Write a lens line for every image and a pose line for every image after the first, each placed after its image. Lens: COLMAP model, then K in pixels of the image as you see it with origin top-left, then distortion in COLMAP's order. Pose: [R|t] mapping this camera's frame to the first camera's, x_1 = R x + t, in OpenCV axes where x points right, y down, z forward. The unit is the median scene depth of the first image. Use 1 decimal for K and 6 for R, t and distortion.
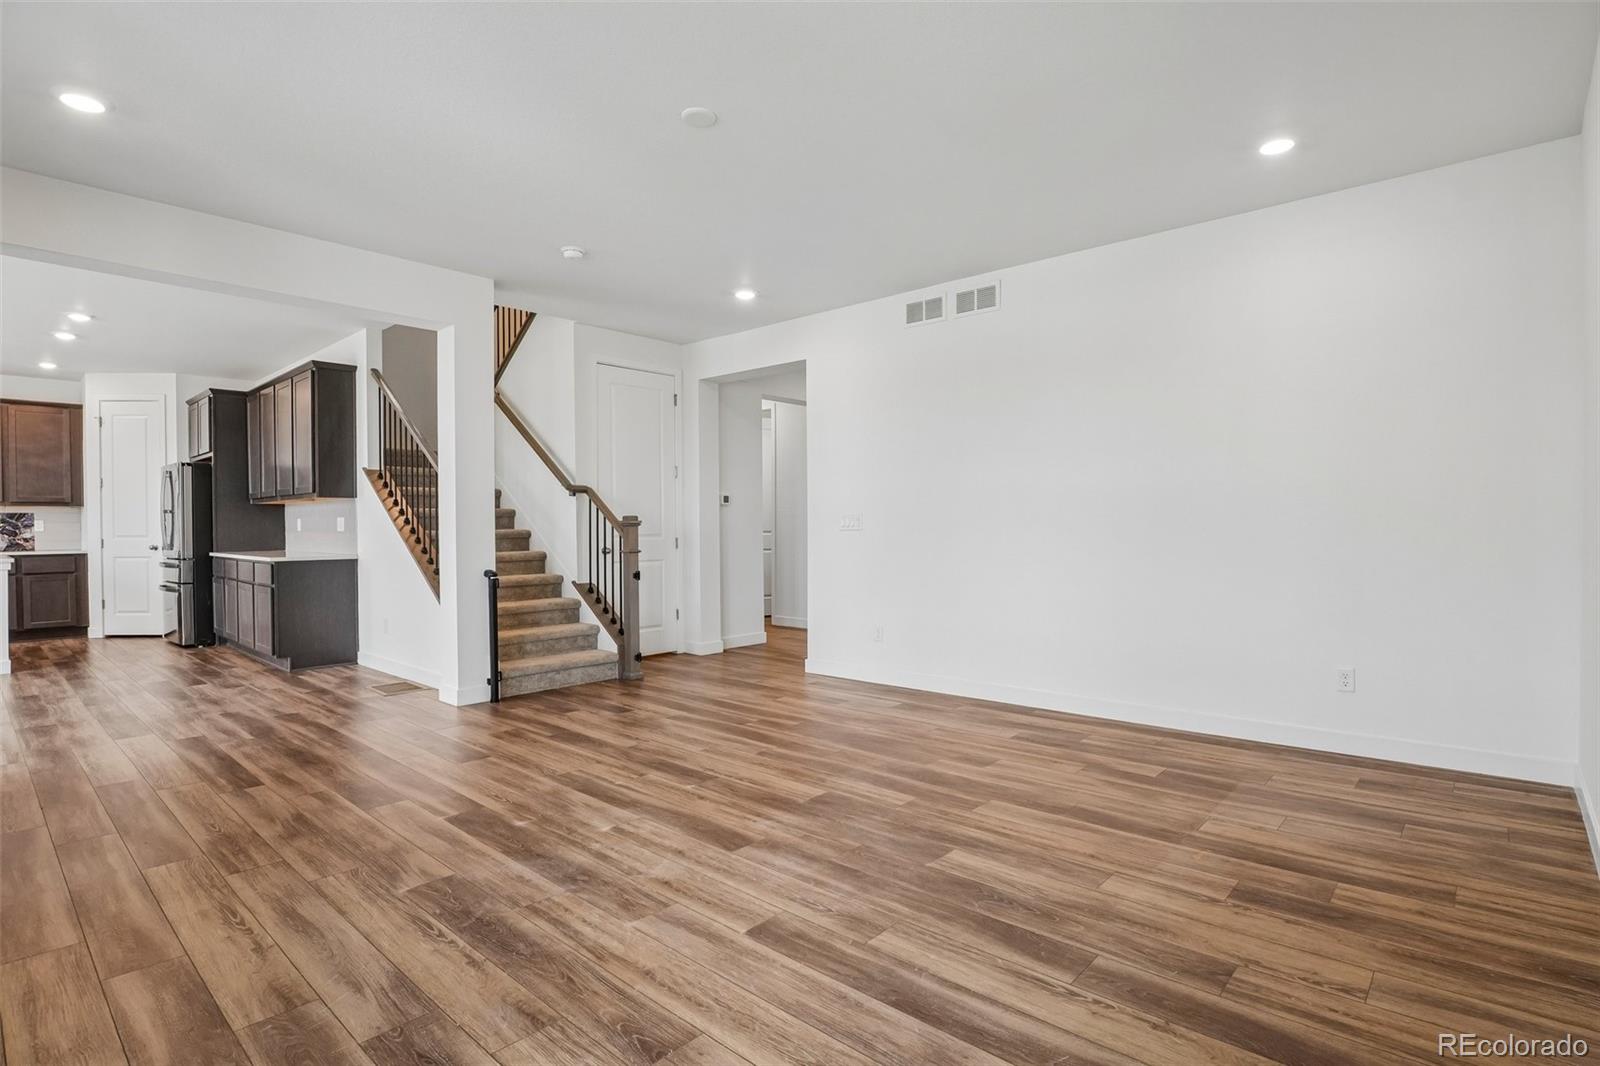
lens RADIAL K [[792.5, 0, 806.0], [0, 792.5, 539.5], [0, 0, 1]] dist [-0.042921, 0.010978]
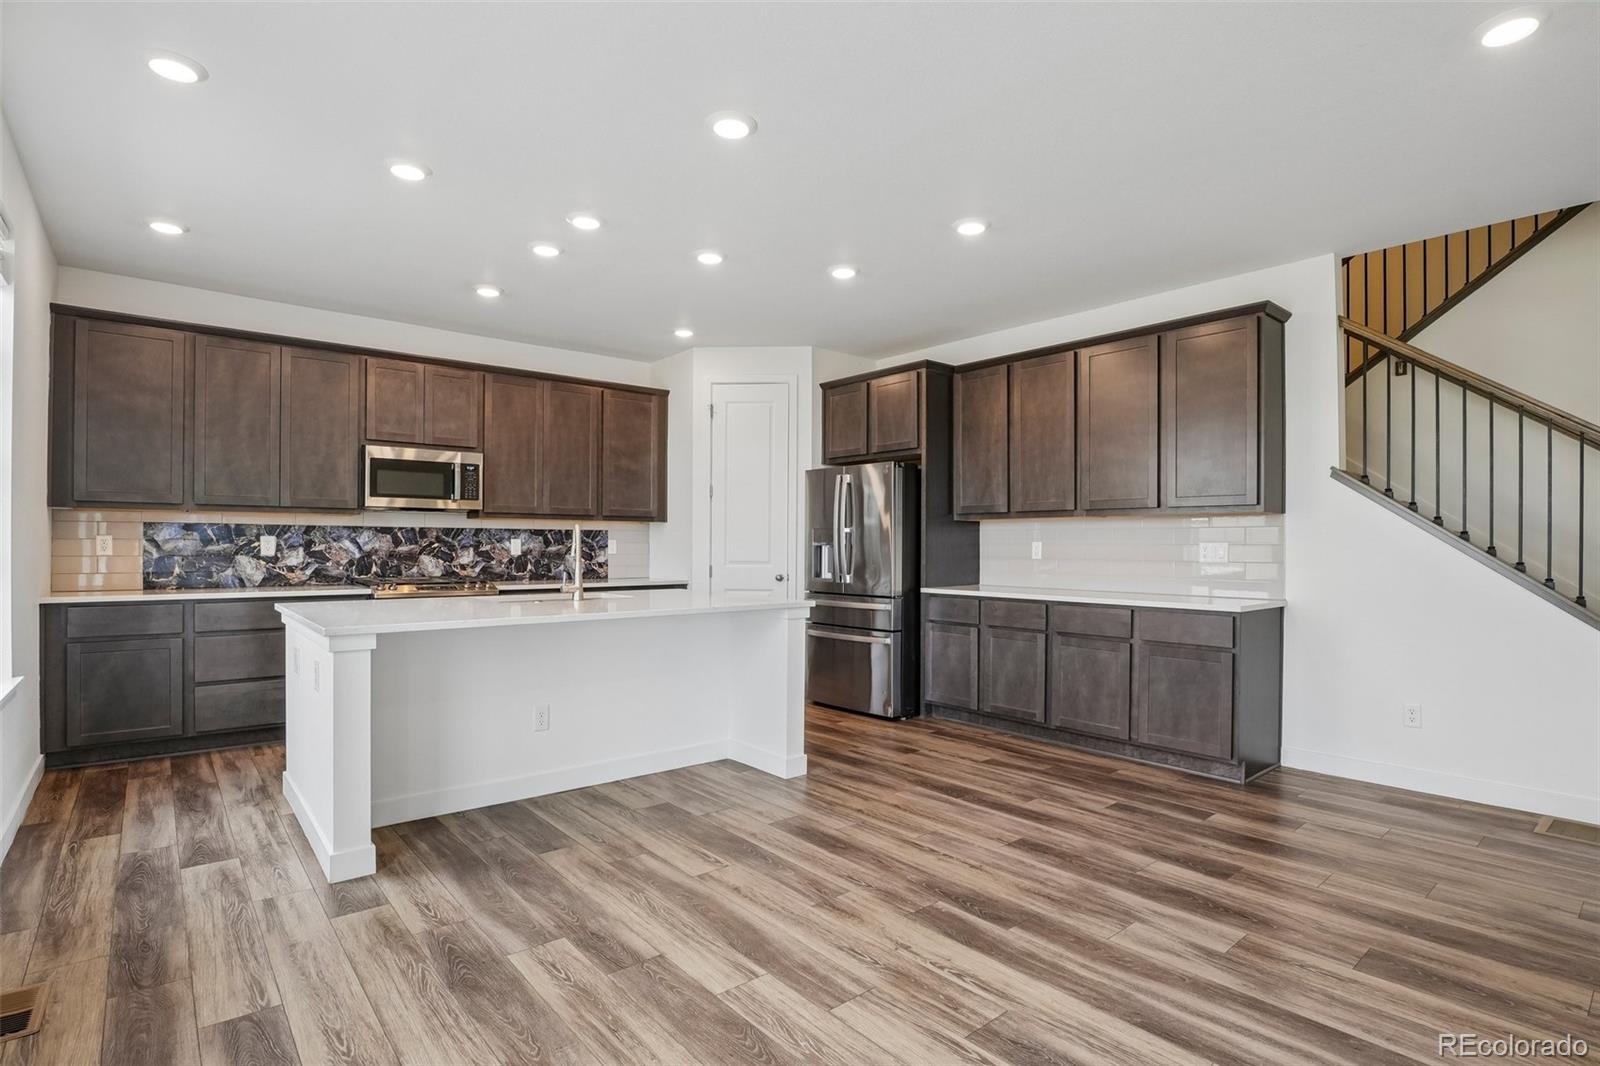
lens RADIAL K [[792.5, 0, 806.0], [0, 792.5, 539.5], [0, 0, 1]] dist [-0.042921, 0.010978]
pose [[0.991625, 0.007240, -0.128950, -1.763273], [-0.010016, 0.999732, -0.020890, -0.026129], [0.128764, 0.022007, 0.991431, 0.585792]]
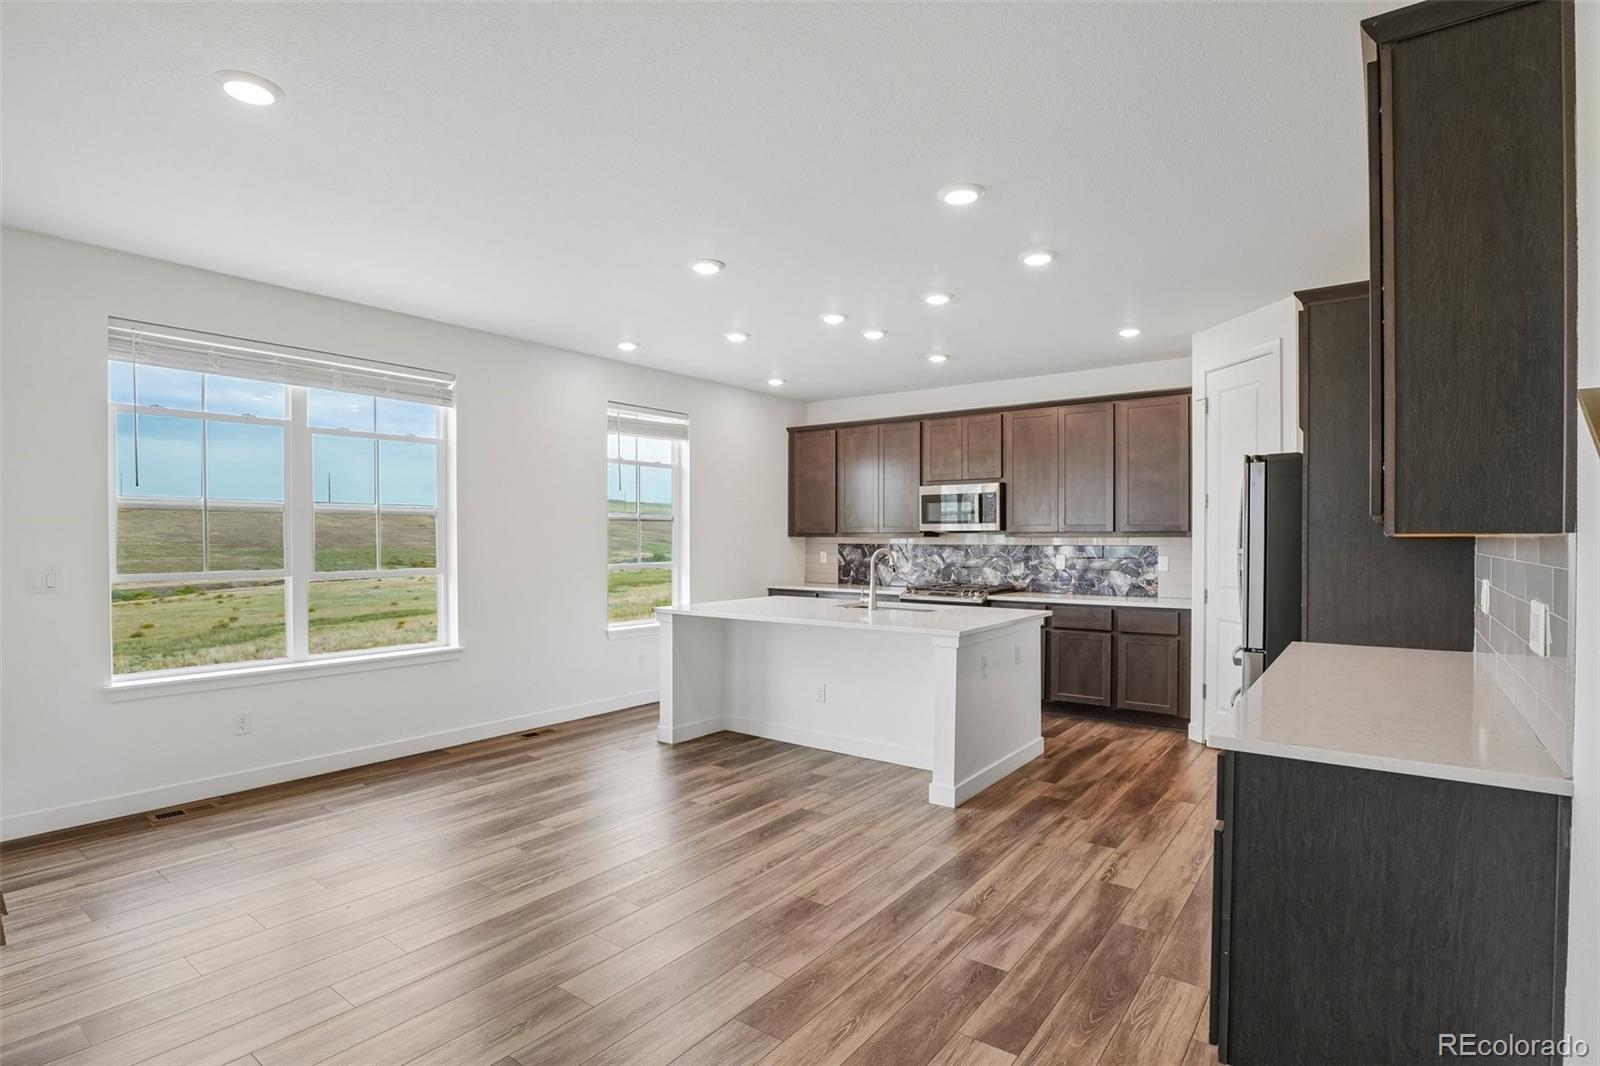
lens RADIAL K [[792.5, 0, 806.0], [0, 792.5, 539.5], [0, 0, 1]] dist [-0.042921, 0.010978]
pose [[0.093804, 0.005592, -0.995575, -0.733428], [-0.015567, 0.999870, 0.004149, -0.096053], [0.995469, 0.015109, 0.093879, 1.491147]]
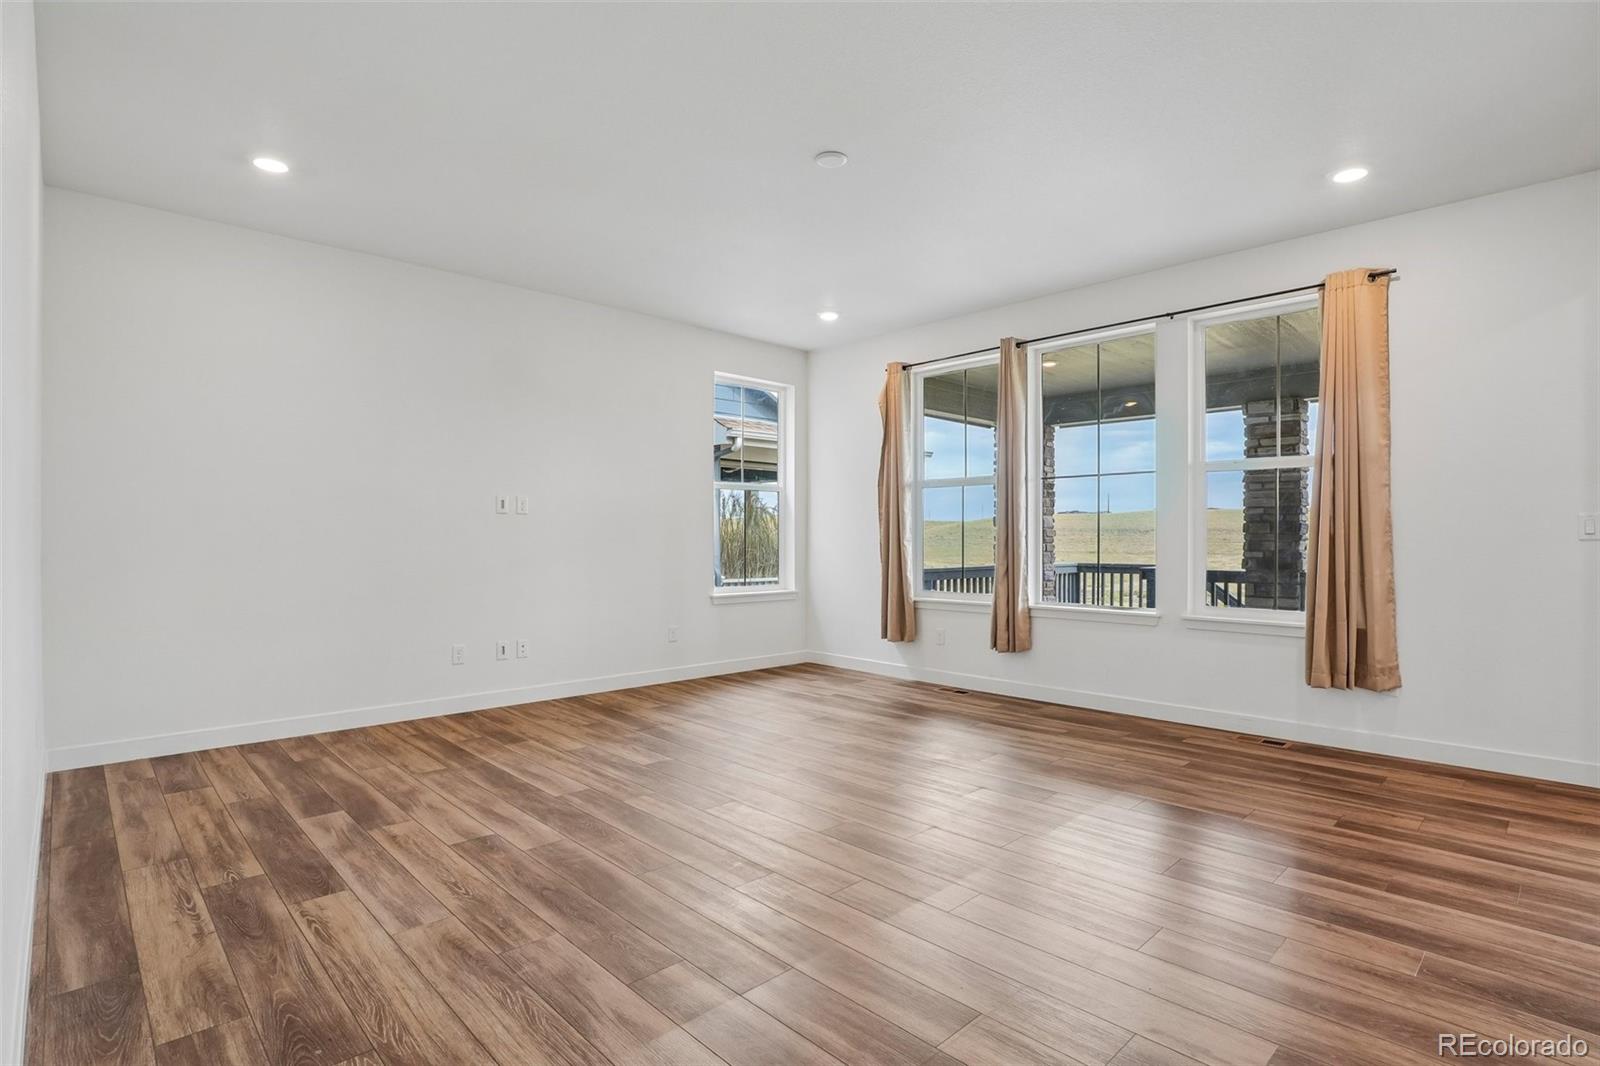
lens RADIAL K [[792.5, 0, 806.0], [0, 792.5, 539.5], [0, 0, 1]] dist [-0.042921, 0.010978]
pose [[-0.997492, 0.002687, 0.070728, -0.167839], [0.003971, 0.999830, 0.018027, -0.028778], [-0.070668, 0.018263, -0.997333, 1.977719]]
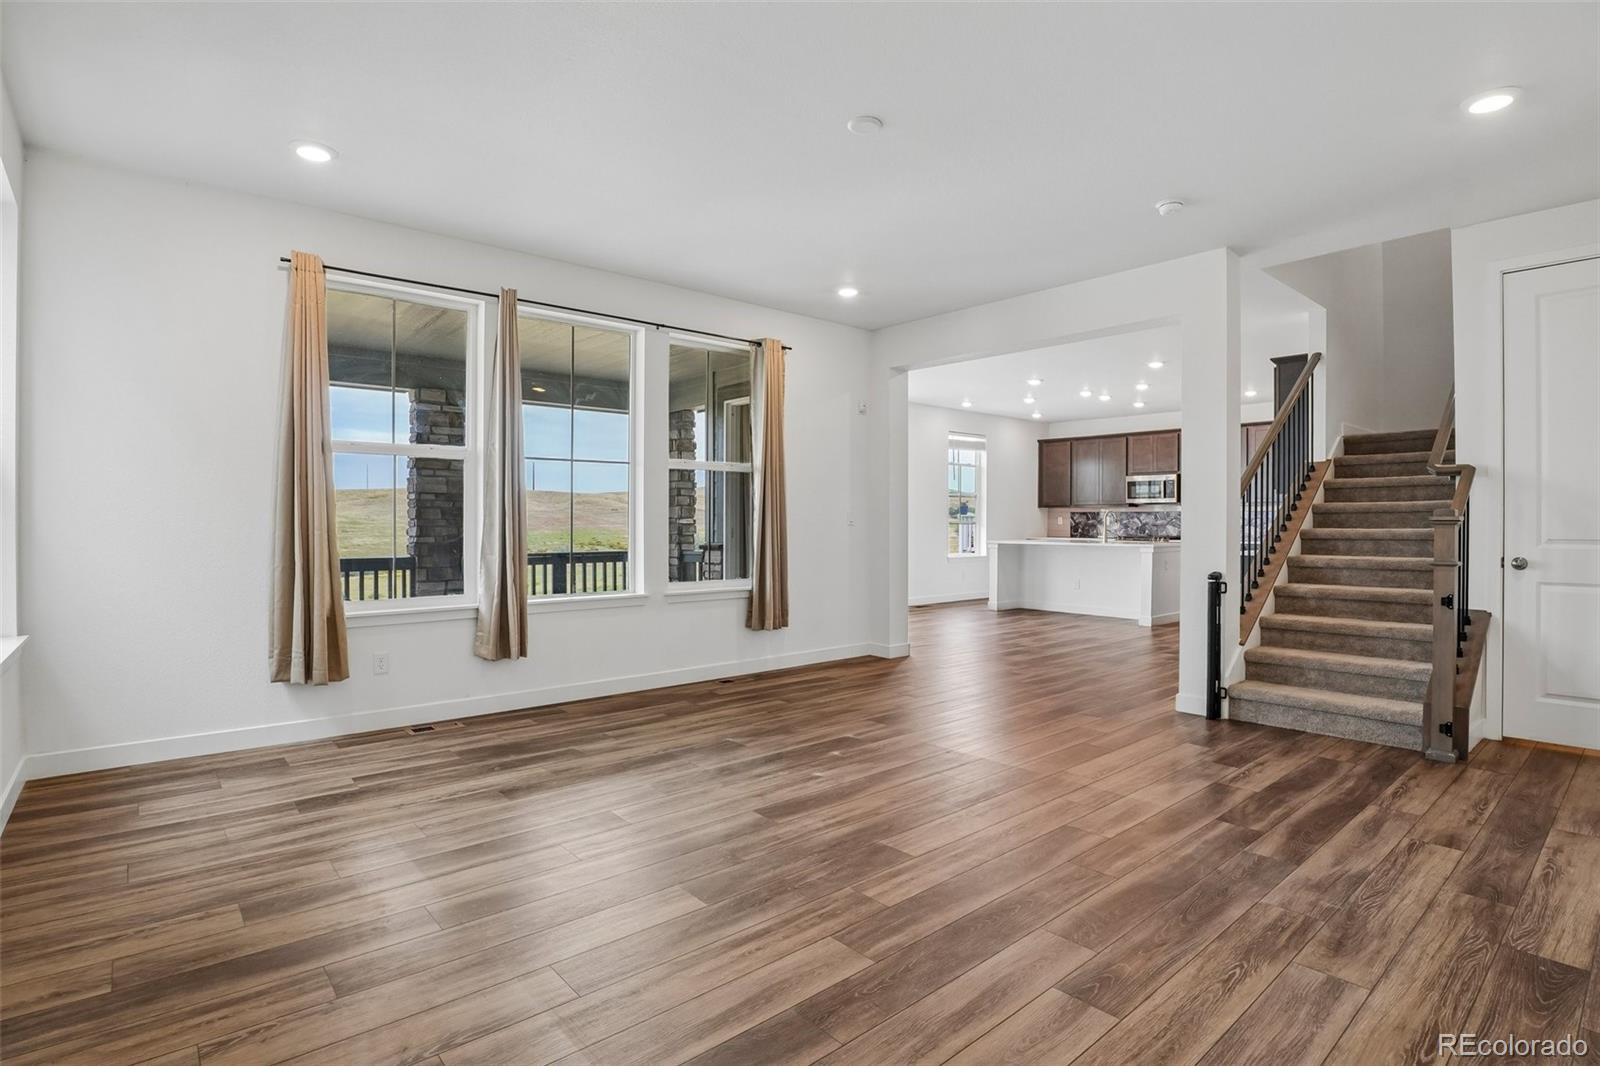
lens RADIAL K [[792.5, 0, 806.0], [0, 792.5, 539.5], [0, 0, 1]] dist [-0.042921, 0.010978]
pose [[-0.118407, 0.024700, -0.992658, 0.839535], [-0.018039, 0.999472, 0.027021, -0.022252], [0.992801, 0.021106, -0.117899, 0.993861]]
